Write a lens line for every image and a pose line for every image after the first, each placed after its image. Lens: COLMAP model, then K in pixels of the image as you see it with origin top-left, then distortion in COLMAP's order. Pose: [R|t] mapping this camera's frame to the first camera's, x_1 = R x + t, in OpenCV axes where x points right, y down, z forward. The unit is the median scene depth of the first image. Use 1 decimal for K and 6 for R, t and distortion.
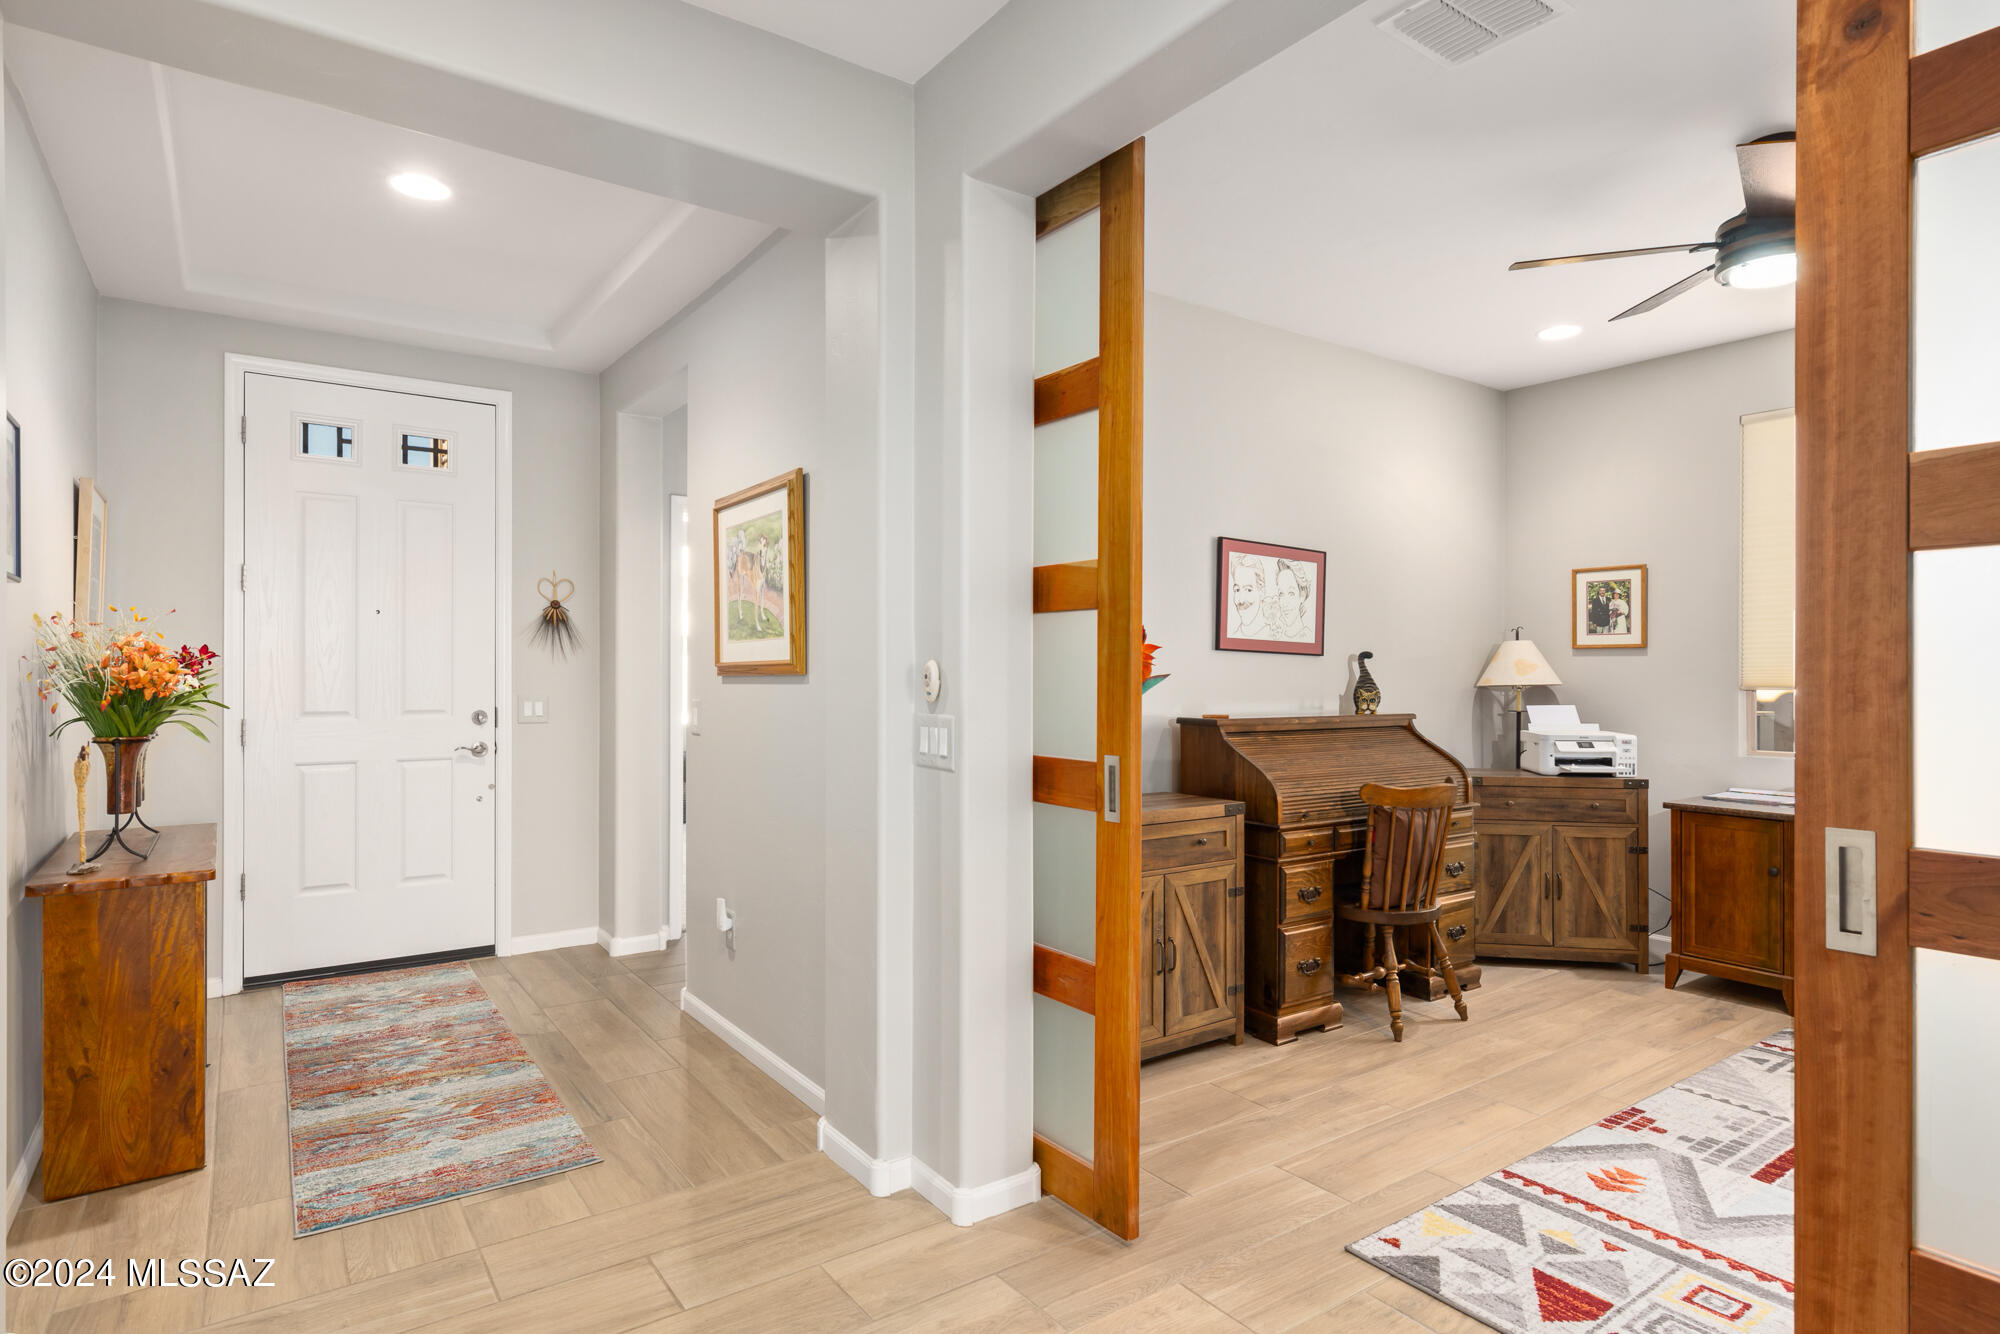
lens RADIAL K [[1071.5, 0, 1010.4], [0, 1071.5, 671.6], [0, 0, 1]] dist [0.001038, -0.001315]
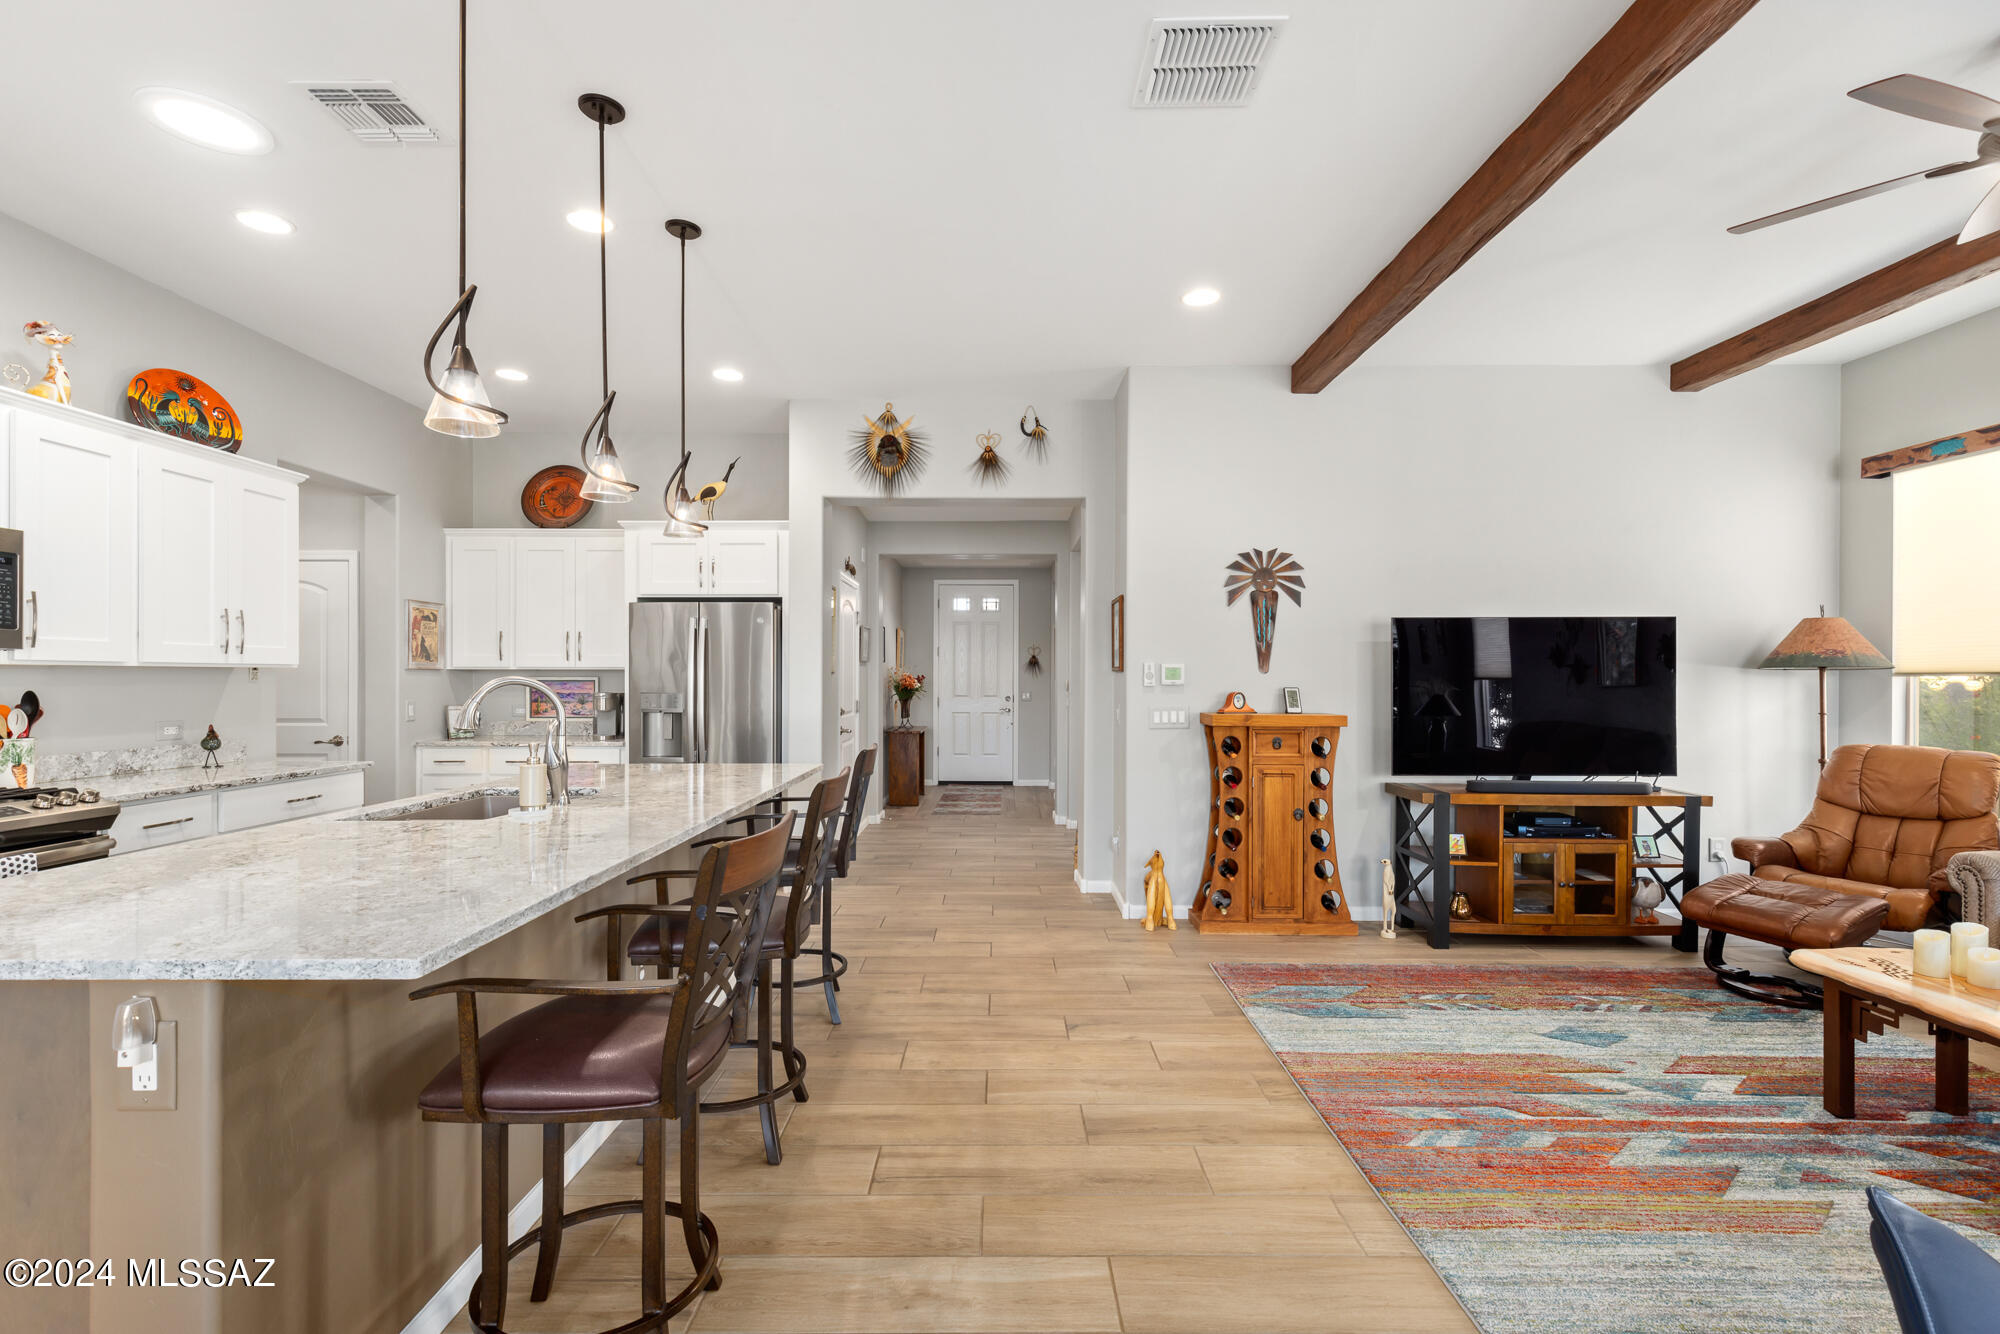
lens RADIAL K [[899.5, 0, 999.5], [0, 899.5, 682.2], [0, 0, 1]] dist [0.009764, -0.003268]
pose [[0.815318, 0.002078, -0.579010, 1.466356], [-0.000846, 0.999997, 0.002397, -0.009417], [0.579013, -0.001464, 0.815317, -1.597280]]
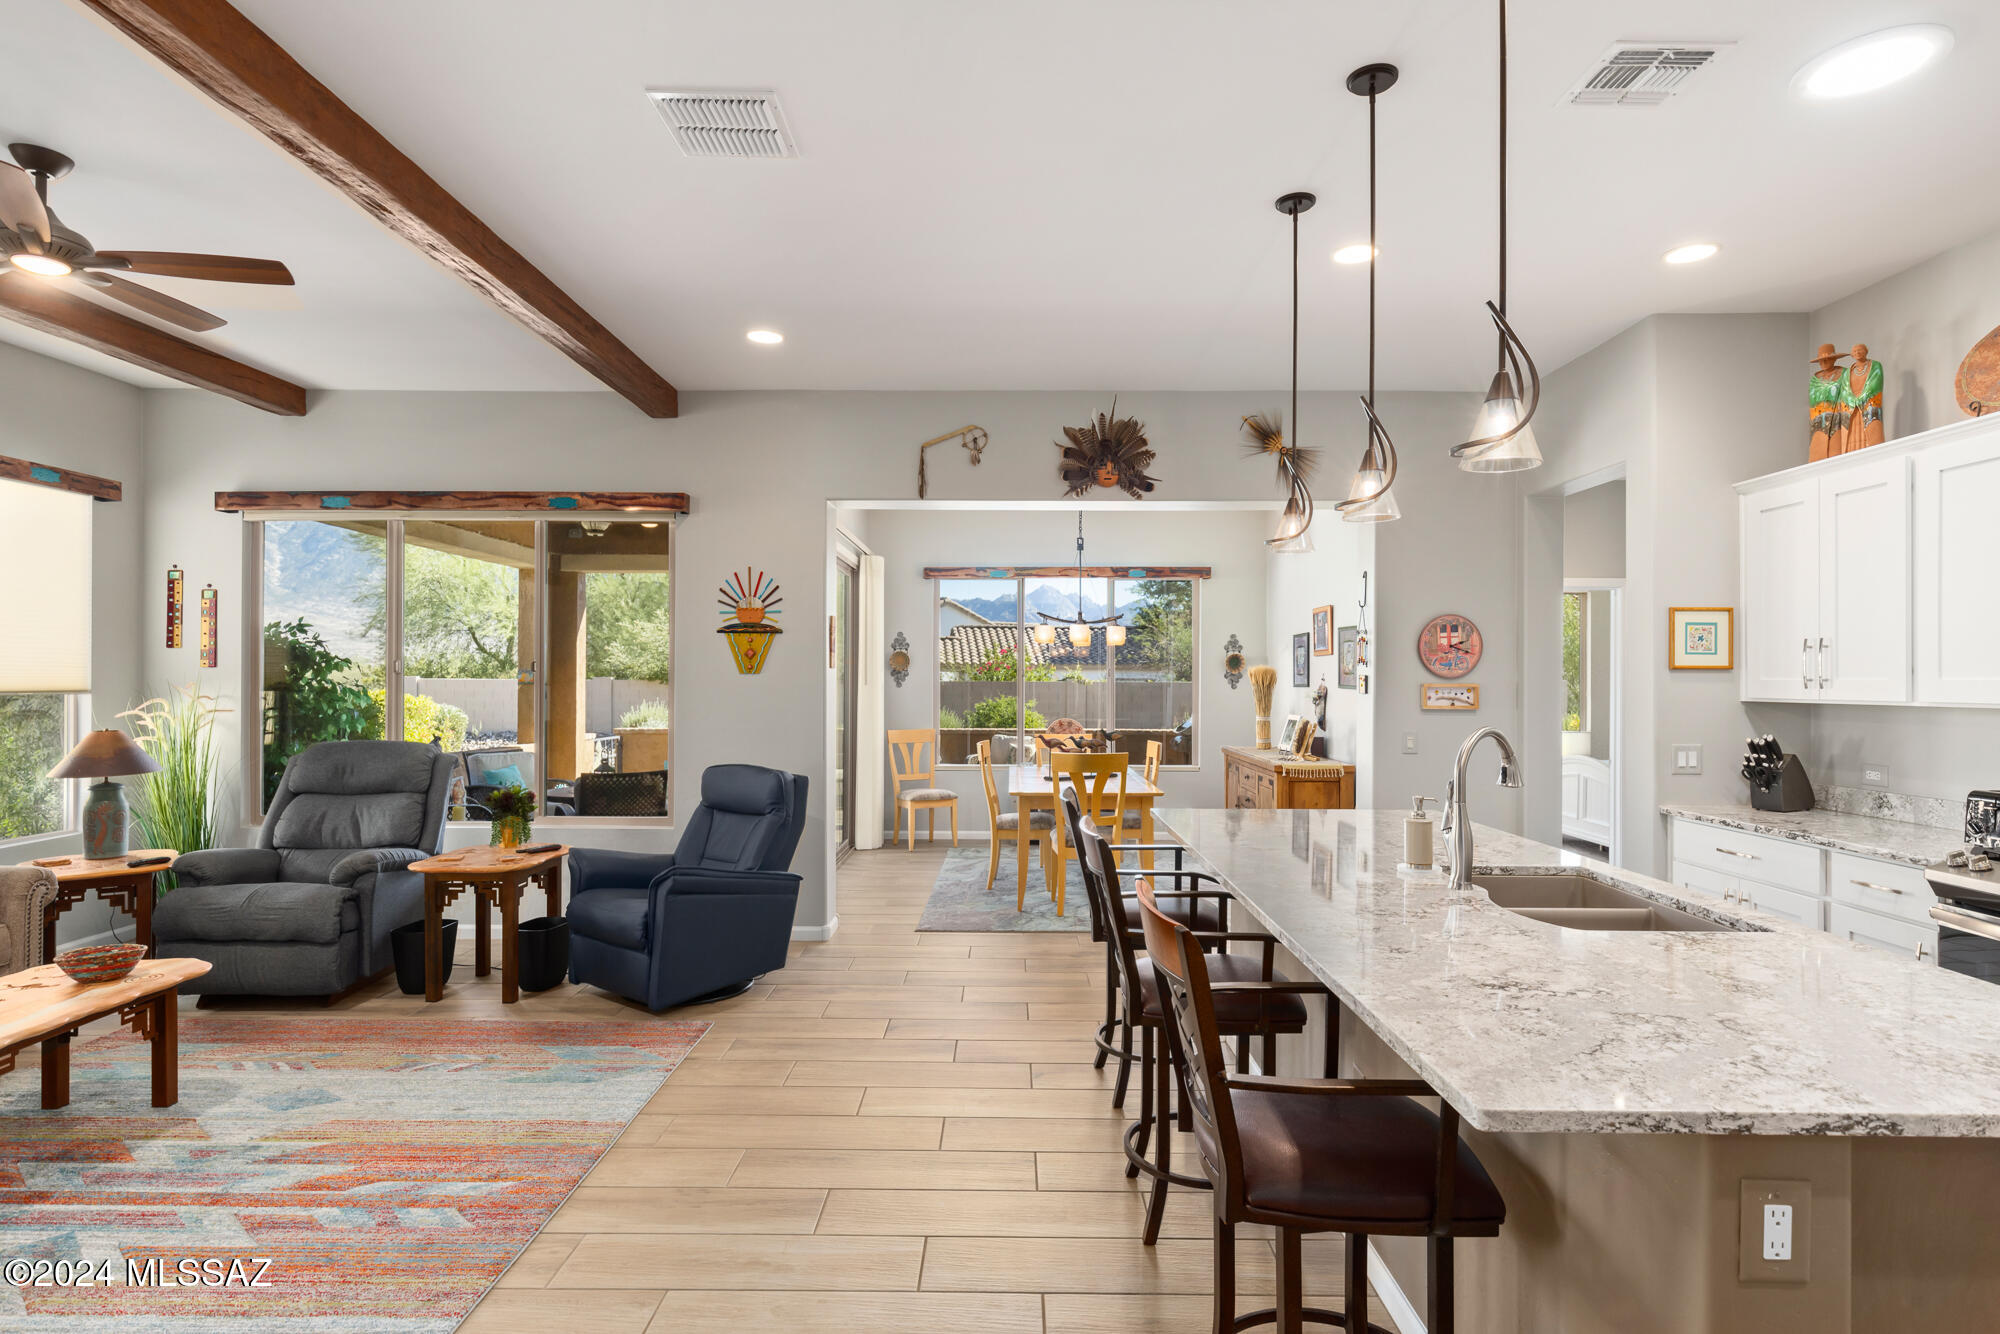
lens RADIAL K [[1035.5, 0, 1002.4], [0, 1035.5, 676.1], [0, 0, 1]] dist [-0.001097, 0.000353]
pose [[-0.811369, -0.003934, 0.584521, 0.232261], [-0.005466, 0.999985, -0.000857, -0.058281], [-0.584509, -0.003890, -0.811378, -0.014964]]
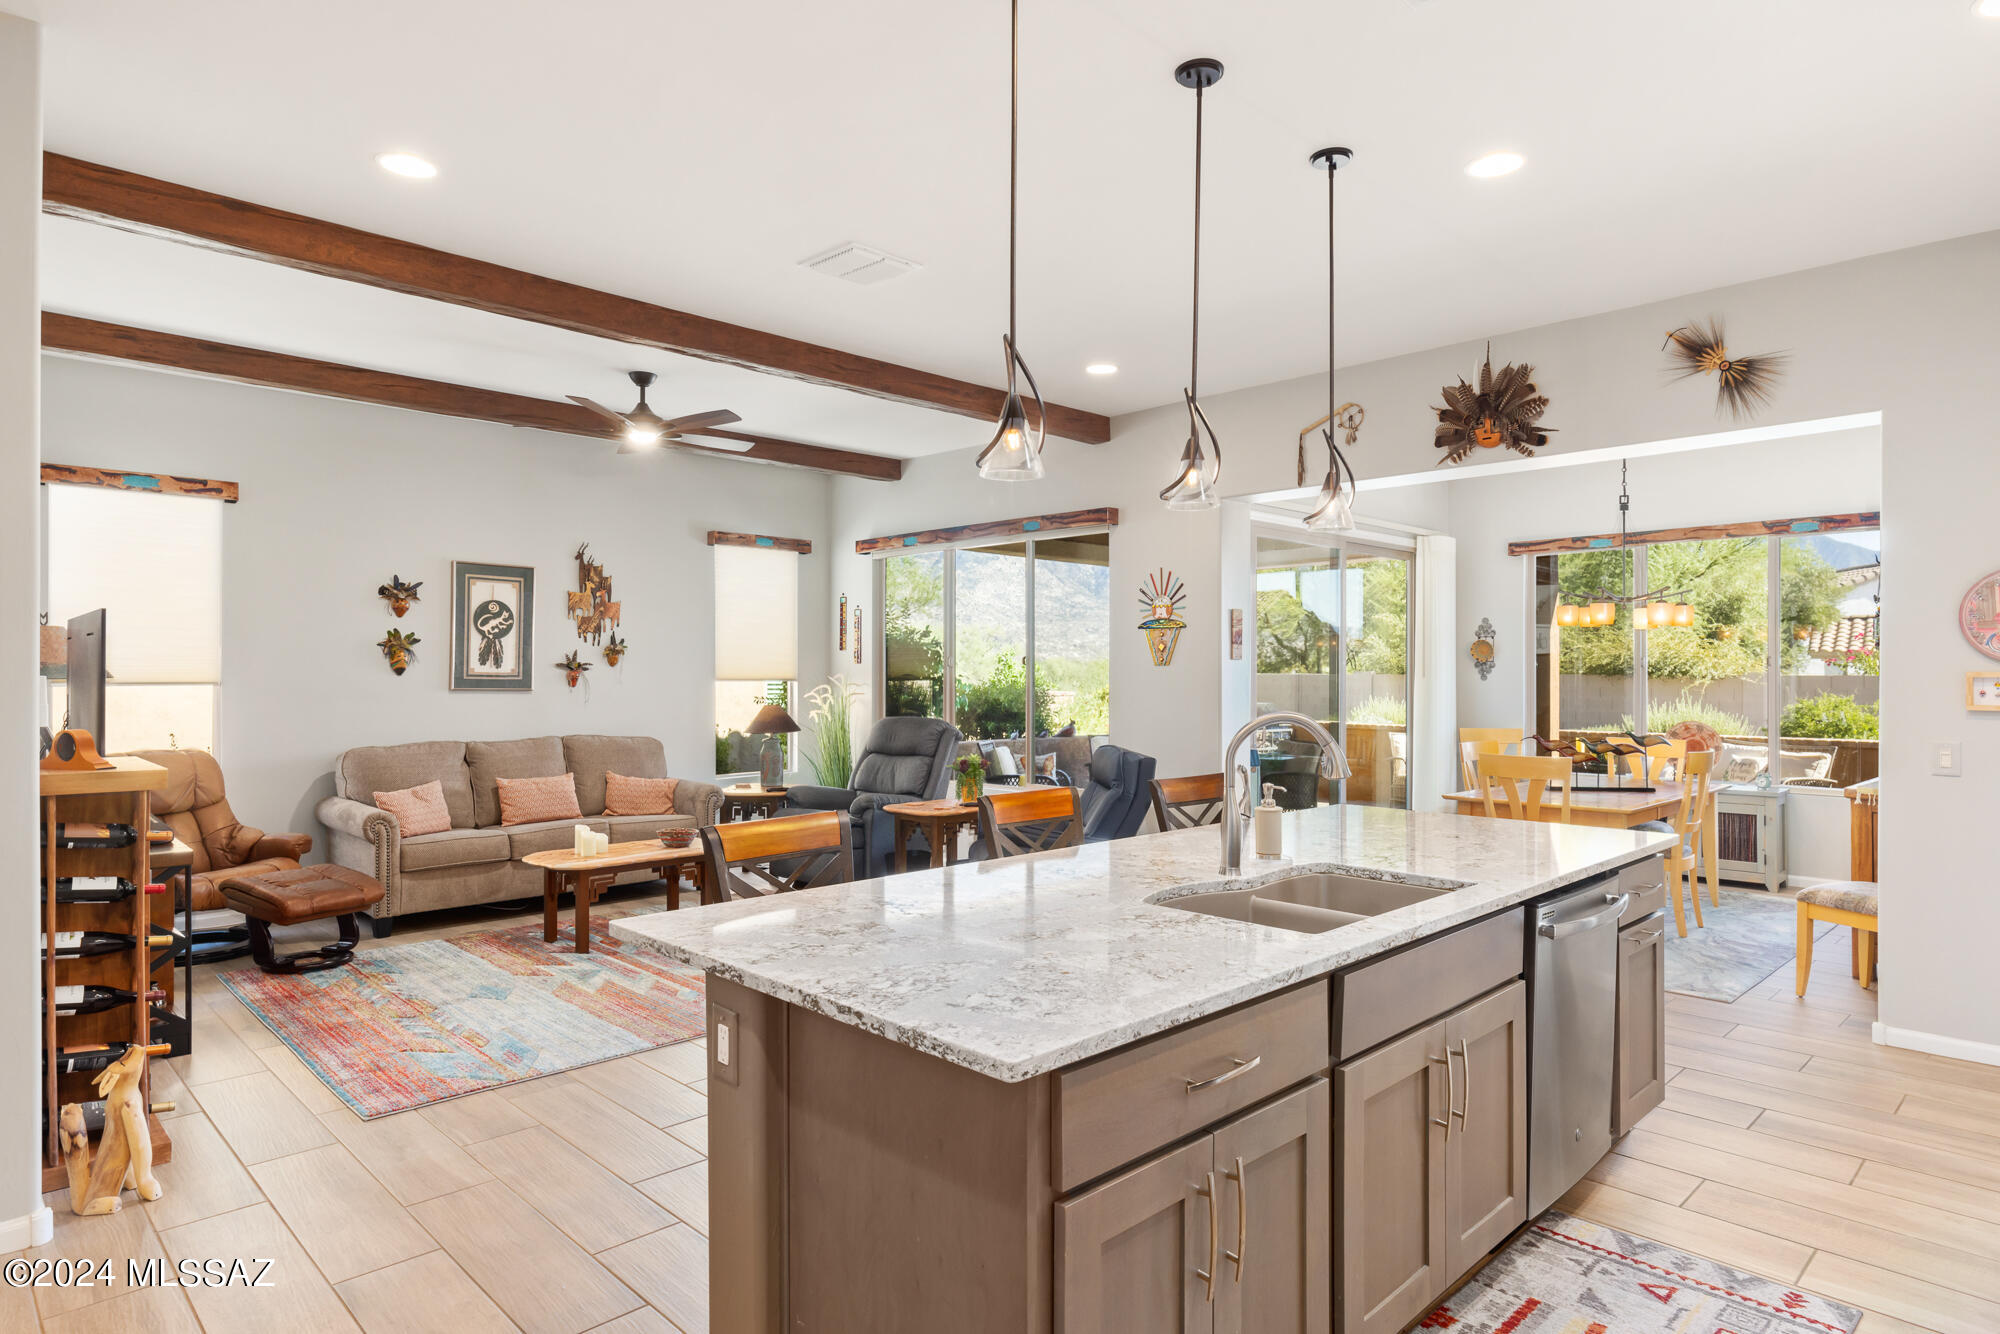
lens RADIAL K [[1133.4, 0, 1001.3], [0, 1133.4, 668.1], [0, 0, 1]] dist [0.008818, 0.001500]
pose [[-0.156714, 0.001049, 0.987644, -0.545056], [-0.001192, 0.999999, -0.001252, -0.052162], [-0.987643, -0.001373, -0.156712, -0.671310]]
